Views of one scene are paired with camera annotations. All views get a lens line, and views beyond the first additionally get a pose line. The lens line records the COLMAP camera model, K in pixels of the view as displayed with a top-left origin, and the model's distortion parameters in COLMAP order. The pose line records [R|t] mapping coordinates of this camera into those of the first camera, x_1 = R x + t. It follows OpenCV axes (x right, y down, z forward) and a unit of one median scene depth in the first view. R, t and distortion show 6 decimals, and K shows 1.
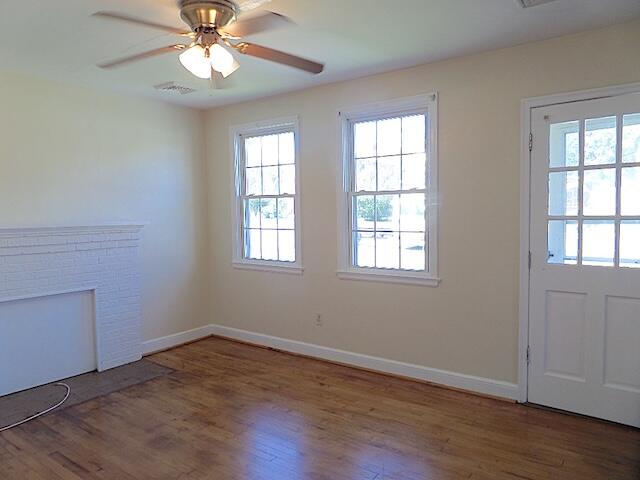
lens RADIAL K [[467.0, 0, 320.7], [0, 467.0, 242.4], [0, 0, 1]] dist [-0.013041, -0.006507]
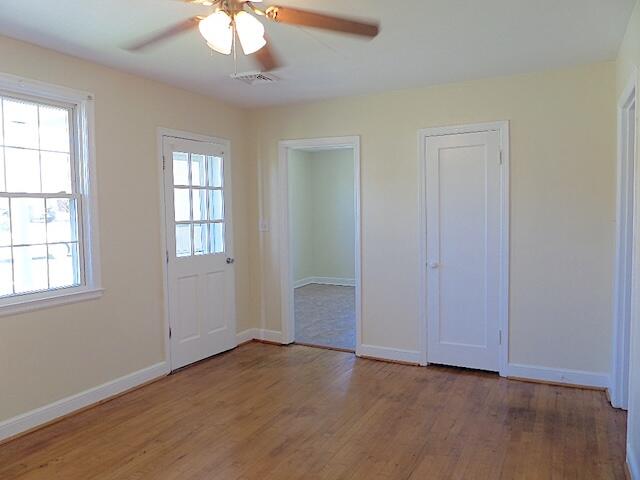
lens RADIAL K [[467.0, 0, 320.7], [0, 467.0, 242.4], [0, 0, 1]] dist [-0.013041, -0.006507]
pose [[-0.147674, -0.044871, 0.988018, -0.803288], [0.085322, 0.994668, 0.057926, -0.036105], [-0.985349, 0.092854, -0.143058, 0.728147]]
